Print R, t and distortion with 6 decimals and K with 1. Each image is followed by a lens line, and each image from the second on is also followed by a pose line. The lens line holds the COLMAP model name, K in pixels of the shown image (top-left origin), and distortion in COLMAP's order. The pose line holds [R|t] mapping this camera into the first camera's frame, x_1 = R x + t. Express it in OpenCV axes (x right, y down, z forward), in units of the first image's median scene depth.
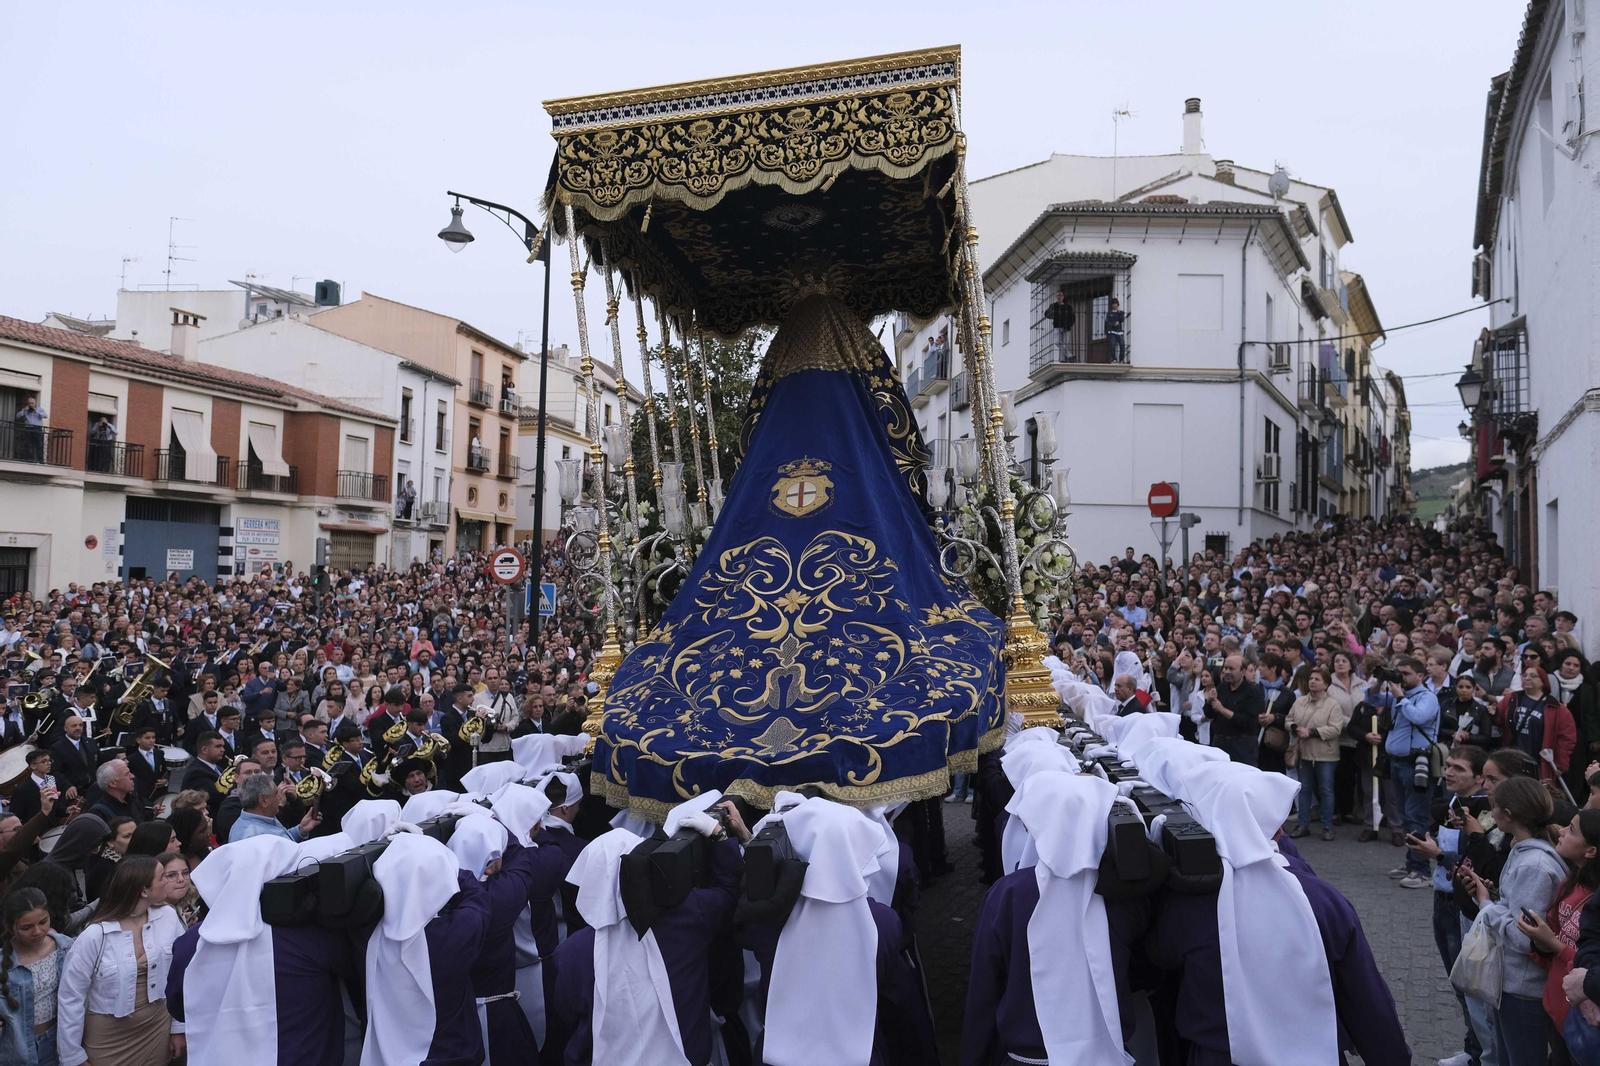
lens RADIAL K [[1137.9, 0, 801.7], [0, 1137.9, 530.3], [0, 0, 1]] dist [-0.008491, 0.004267]
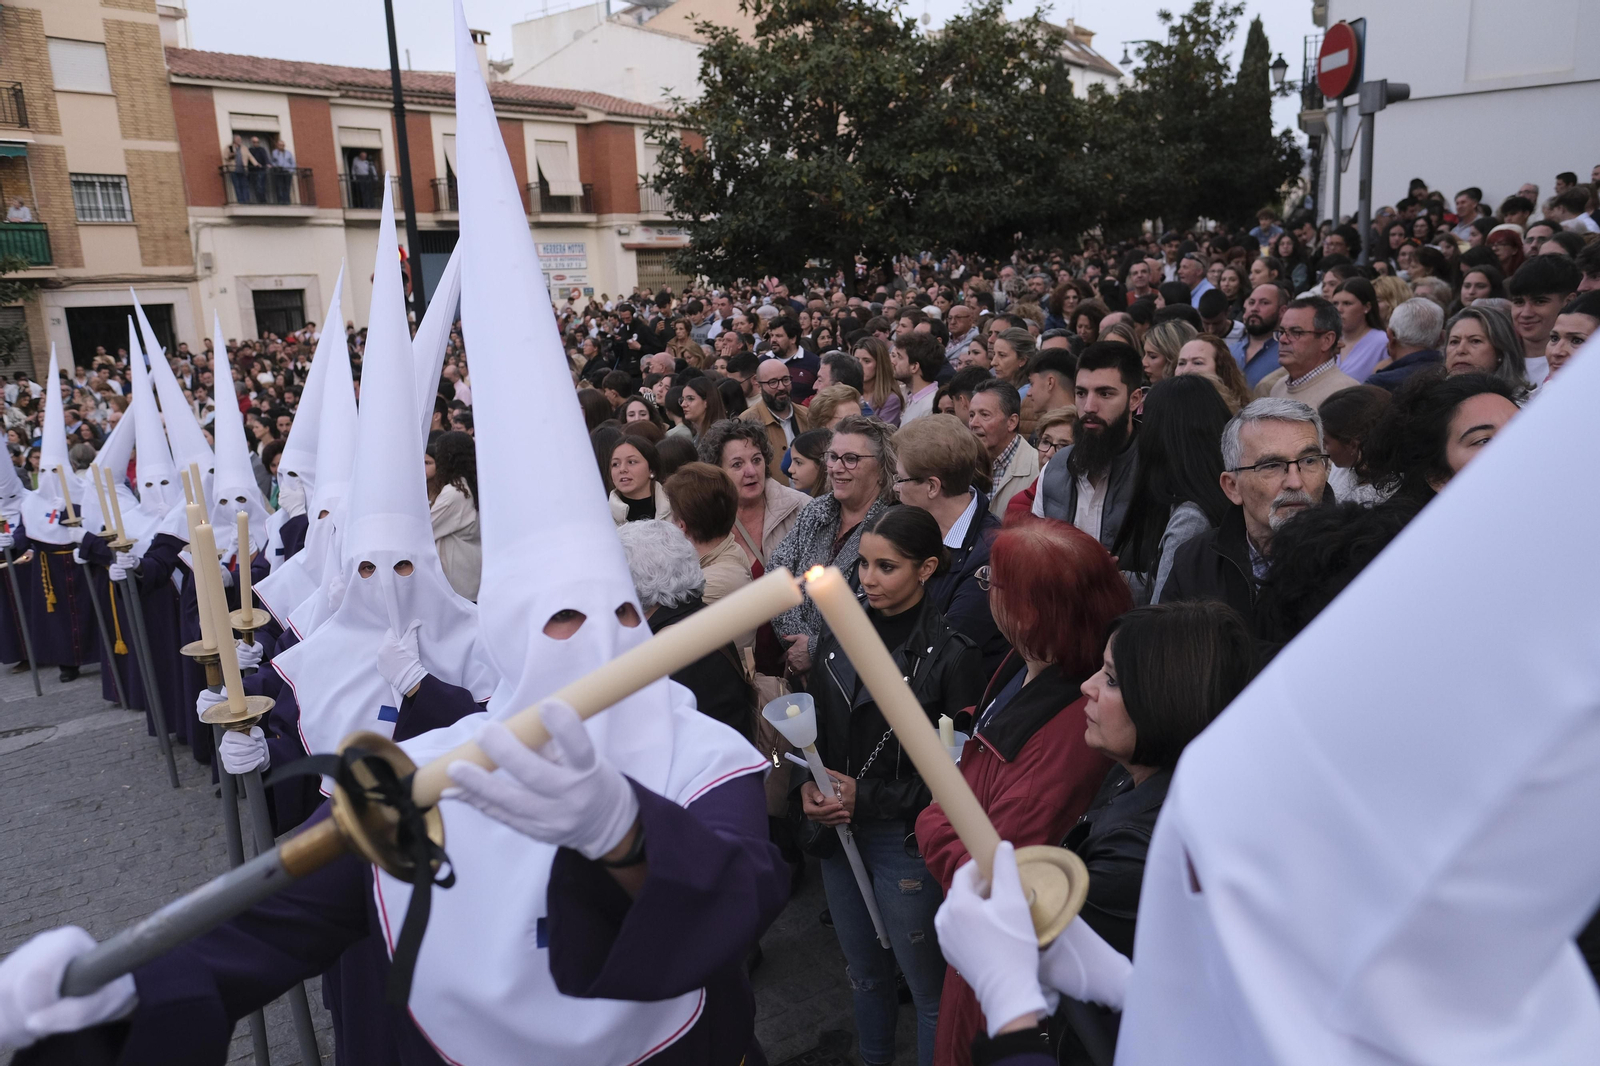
lens RADIAL K [[1137.9, 0, 801.3], [0, 1137.9, 534.4], [0, 0, 1]] dist [-0.008491, 0.004267]
pose [[0.874227, 0.043890, -0.483529, 0.190315], [0.080495, 0.969021, 0.233494, 0.021169], [0.478797, -0.243049, 0.843612, 0.212426]]
